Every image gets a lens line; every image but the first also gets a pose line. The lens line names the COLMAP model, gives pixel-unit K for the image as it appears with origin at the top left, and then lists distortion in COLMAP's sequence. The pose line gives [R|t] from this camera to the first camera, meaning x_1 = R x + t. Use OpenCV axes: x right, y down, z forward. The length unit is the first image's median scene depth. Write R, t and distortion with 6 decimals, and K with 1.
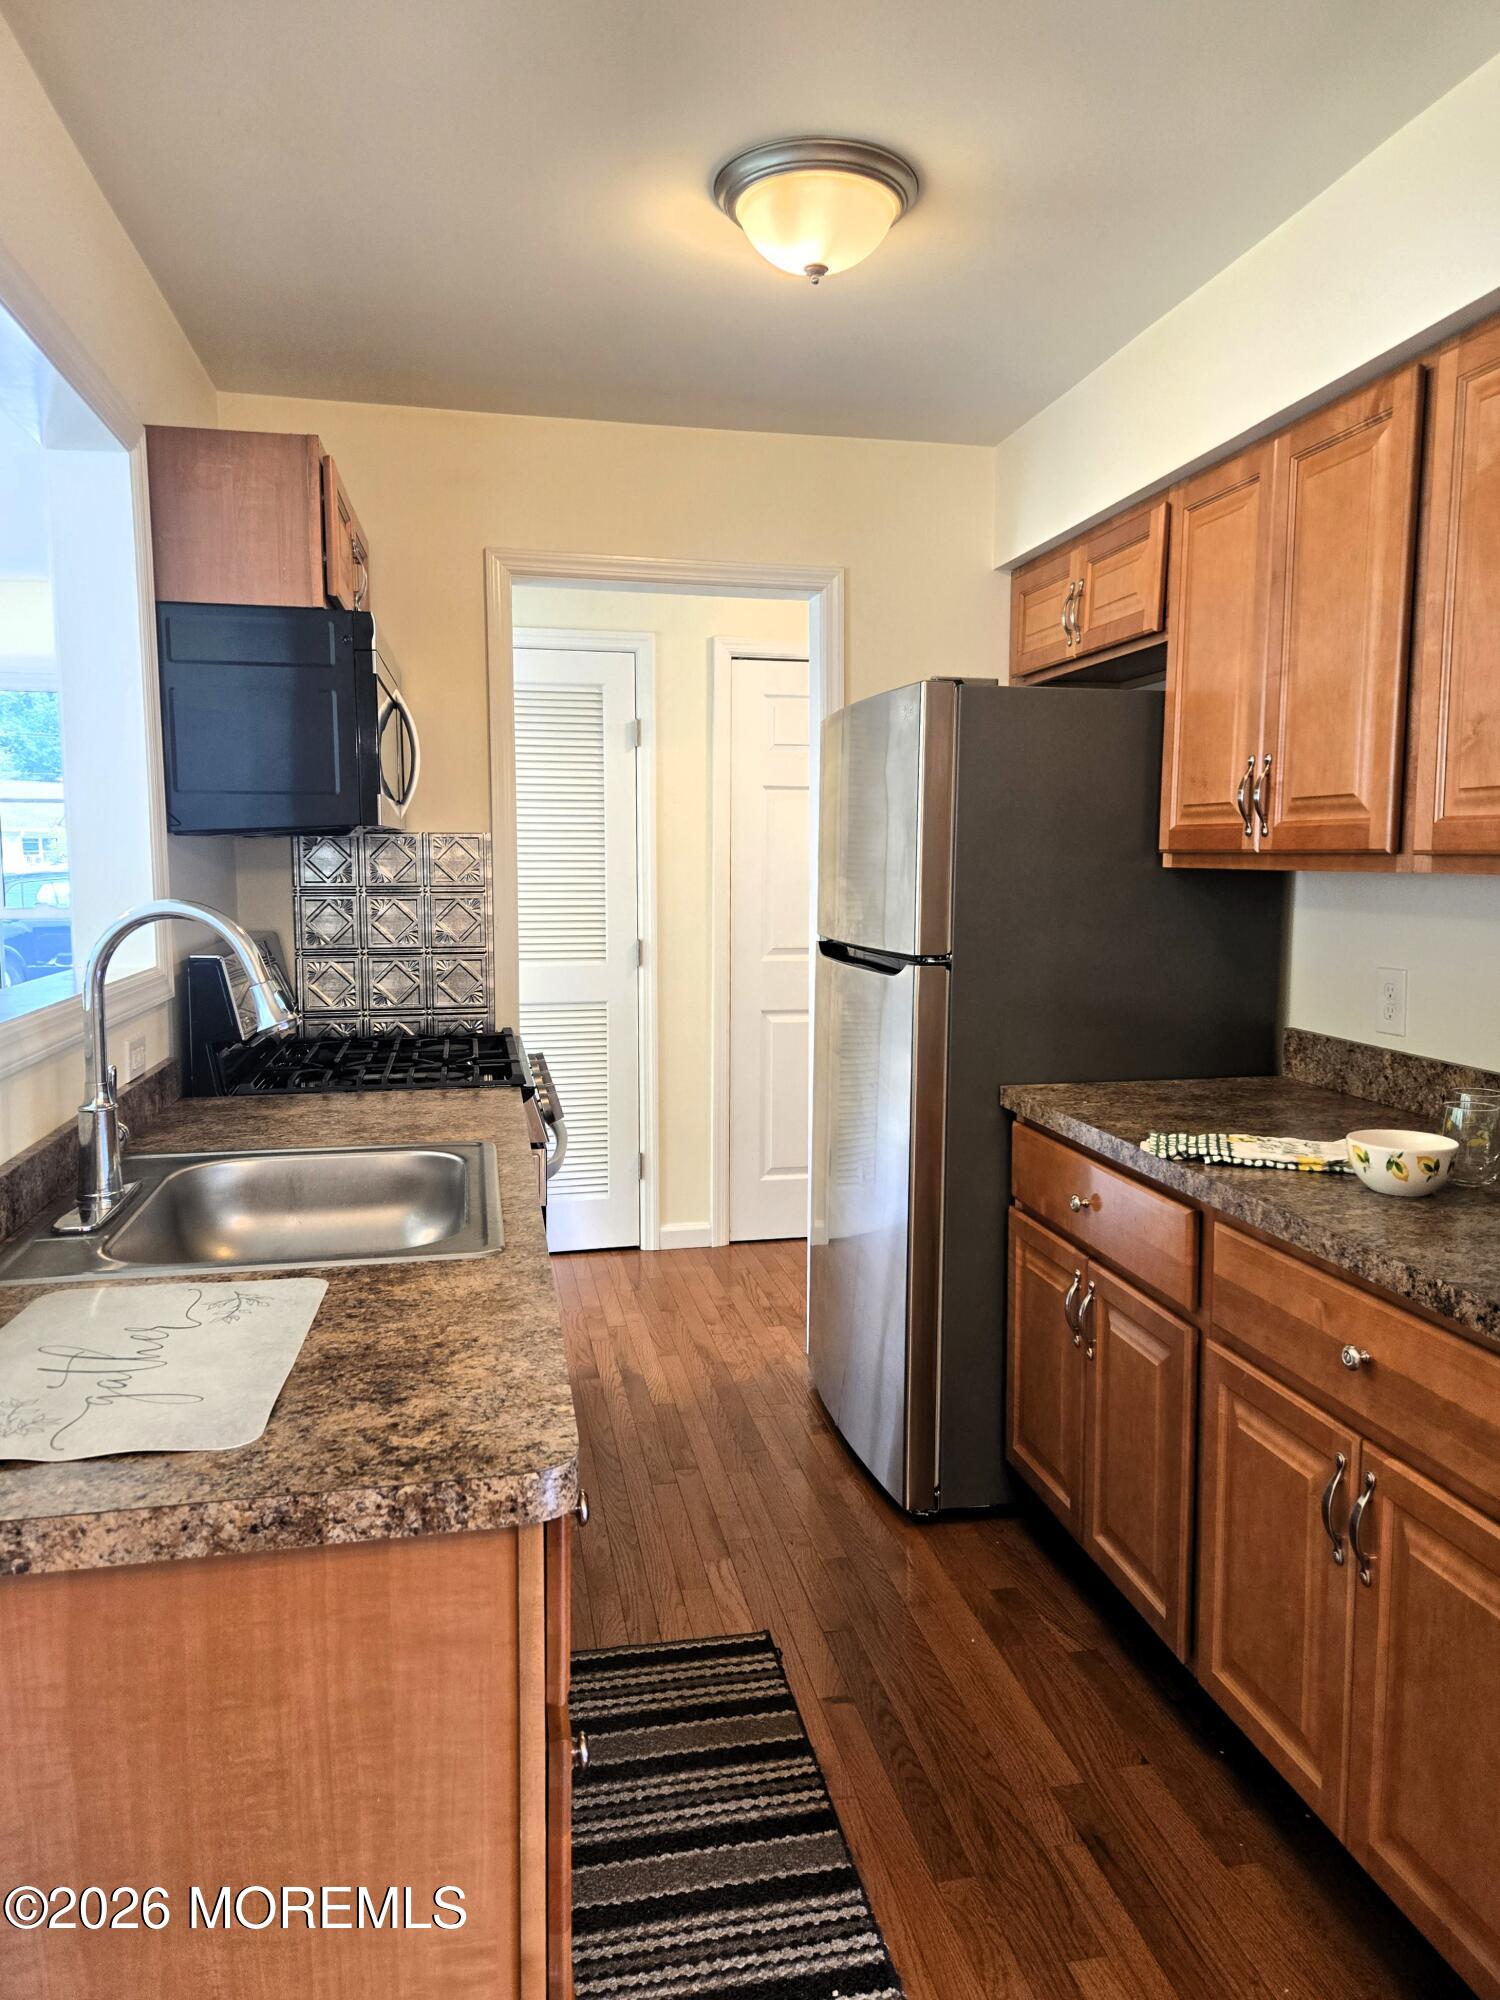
lens RADIAL K [[1376.6, 0, 751.4], [0, 1376.6, 985.2], [0, 0, 1]] dist [0.073273, -0.064958]
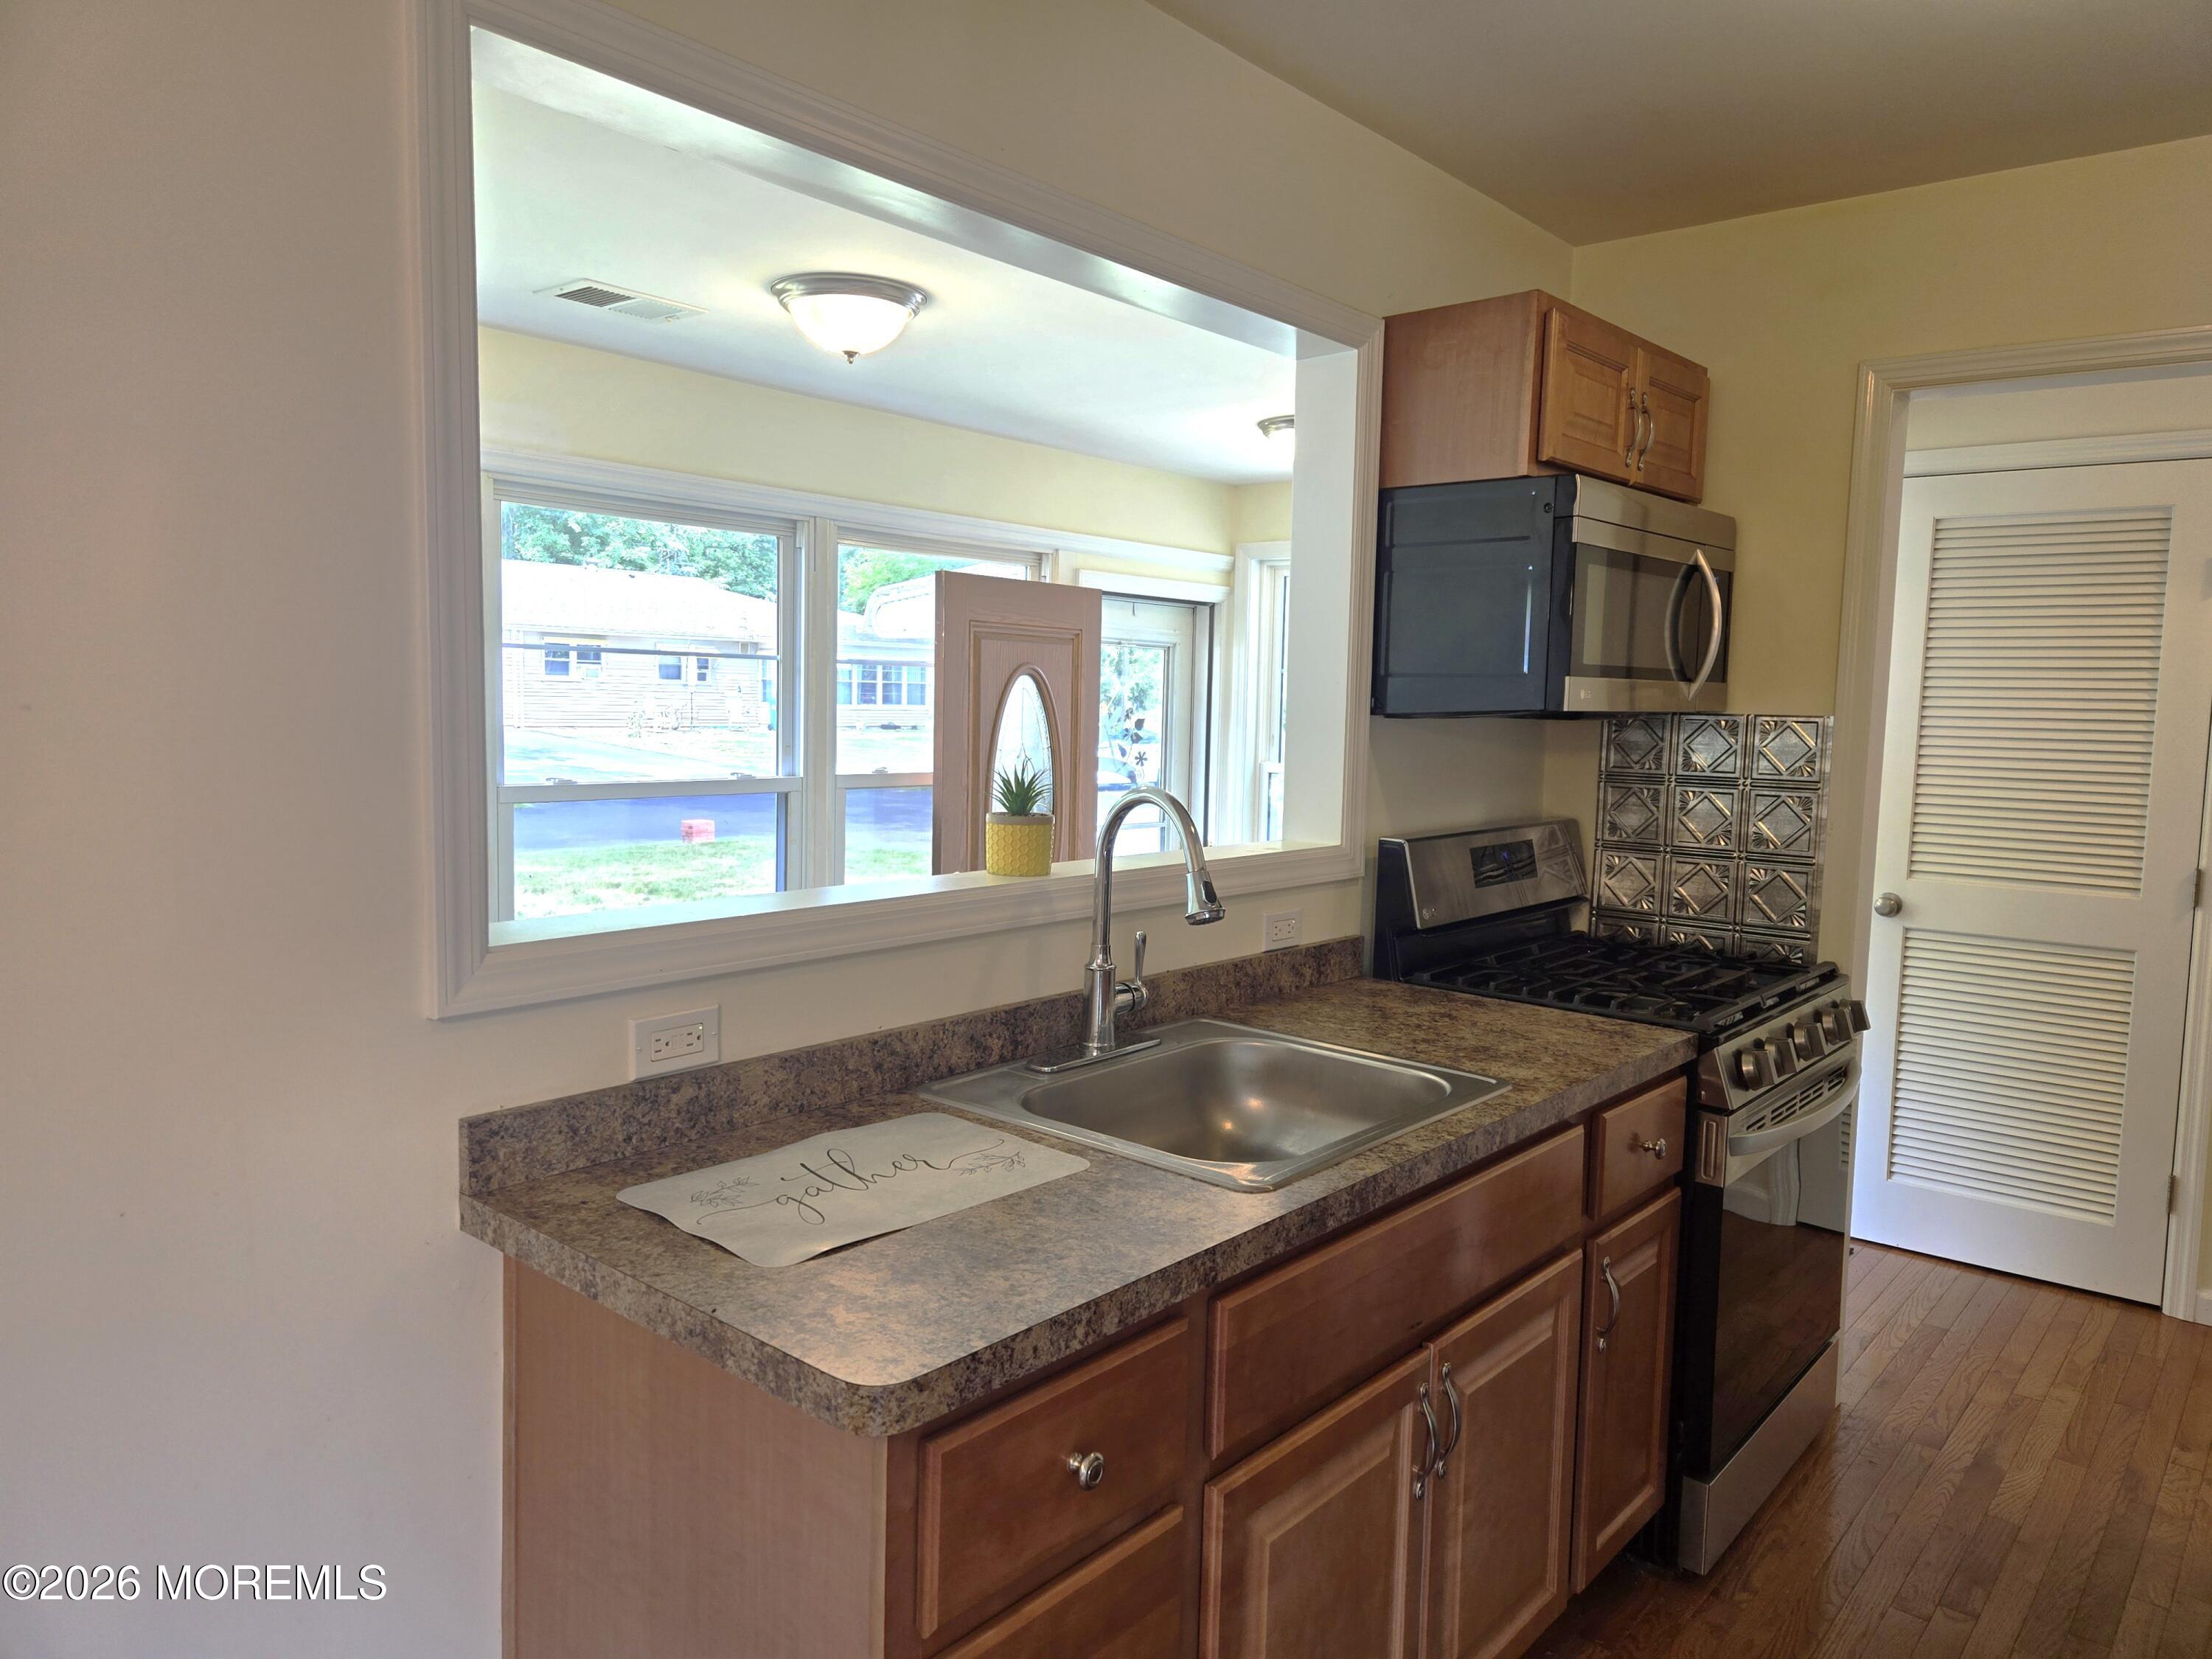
lens RADIAL K [[1480.6, 0, 1109.8], [0, 1480.6, 827.2], [0, 0, 1]] dist [0.071389, -0.055708]
pose [[0.615481, 0.085195, -0.783534, 0.333910], [-0.098775, 0.994640, 0.030560, -0.044404], [0.781938, 0.058585, 0.620597, 0.191520]]
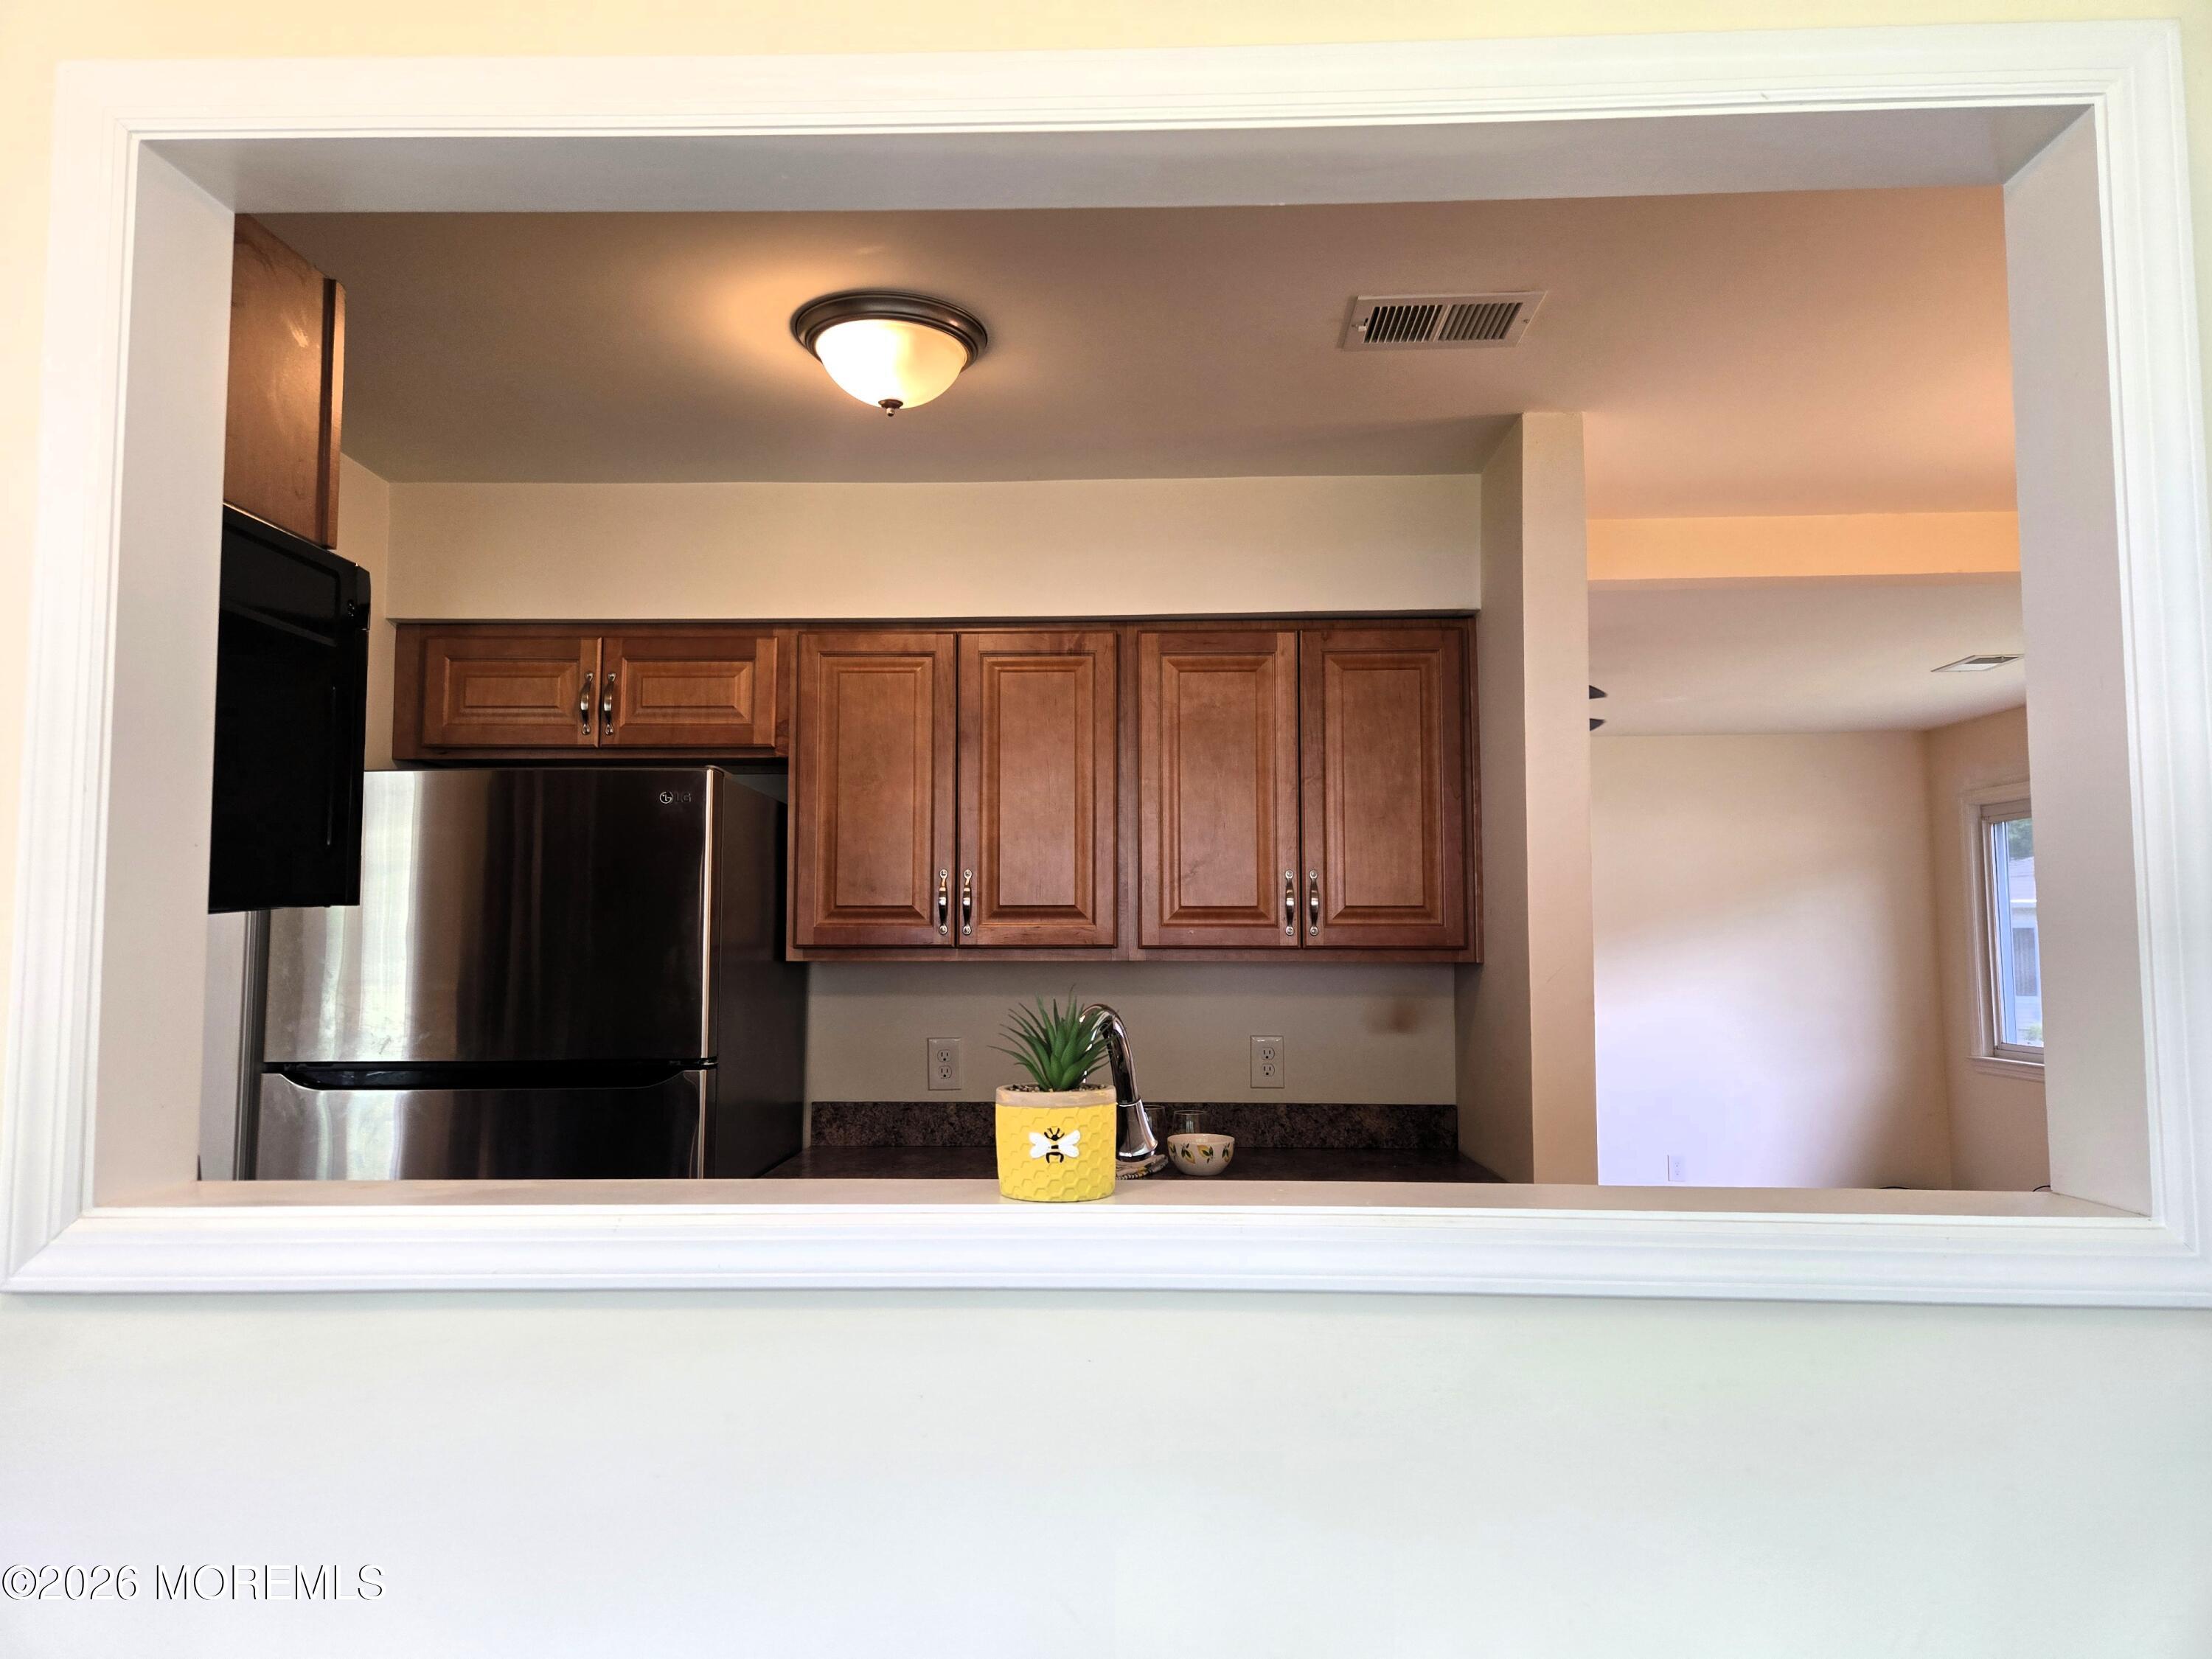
lens RADIAL K [[1480.6, 0, 1109.8], [0, 1480.6, 827.2], [0, 0, 1]] dist [0.071389, -0.055708]
pose [[0.221428, 0.077683, 0.972078, -0.902793], [0.094558, 0.990414, -0.100688, -0.055157], [-0.970581, 0.114213, 0.211960, 0.571855]]
